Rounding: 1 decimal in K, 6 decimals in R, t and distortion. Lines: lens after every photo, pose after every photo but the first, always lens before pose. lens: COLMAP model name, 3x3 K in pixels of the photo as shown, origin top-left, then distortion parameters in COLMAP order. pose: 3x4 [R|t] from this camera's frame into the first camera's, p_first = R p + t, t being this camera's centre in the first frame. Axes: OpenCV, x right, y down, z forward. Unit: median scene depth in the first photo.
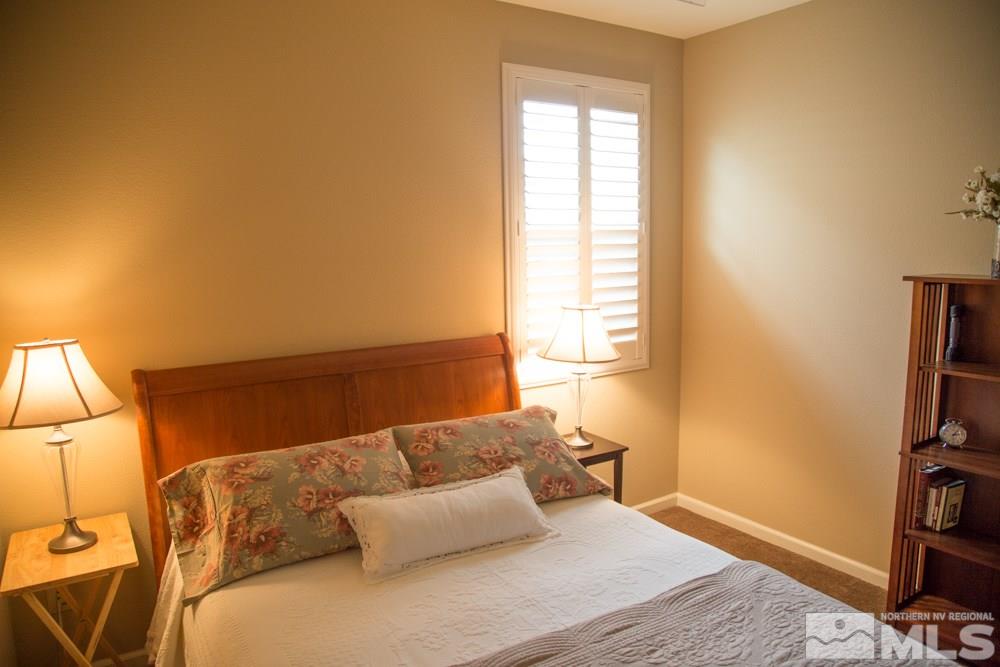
lens RADIAL K [[688.9, 0, 500.0], [0, 688.9, 333.5], [0, 0, 1]] dist [-0.132667, 0.080024]
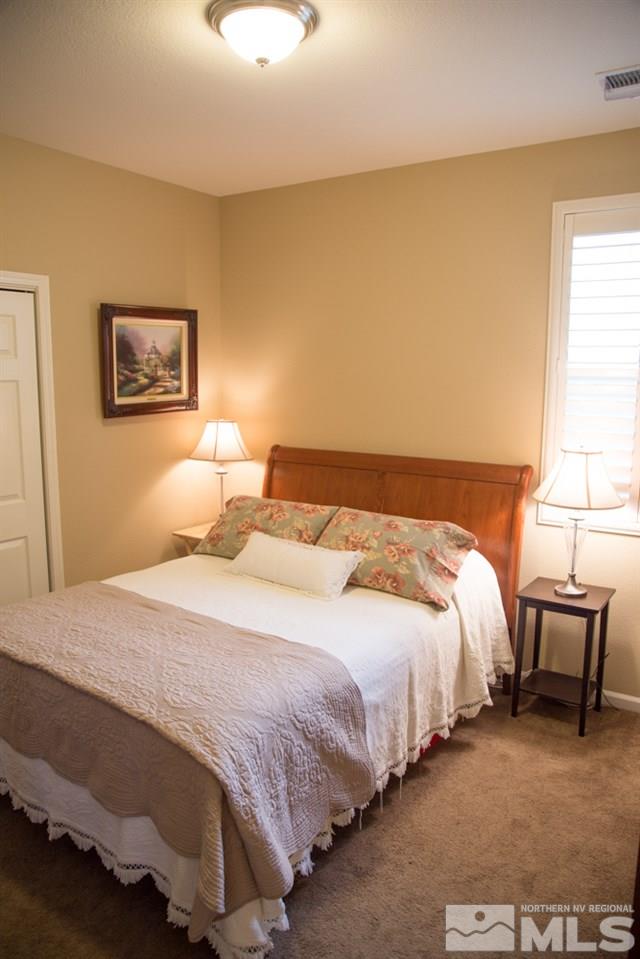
lens RADIAL K [[708.3, 0, 318.9], [0, 708.3, 465.0], [0, 0, 1]] dist [-0.002957, -0.000341]
pose [[0.407365, 0.146940, -0.901367, 1.134671], [-0.136688, 0.985664, 0.098908, -0.087171], [0.902978, 0.082914, 0.421610, 0.338808]]
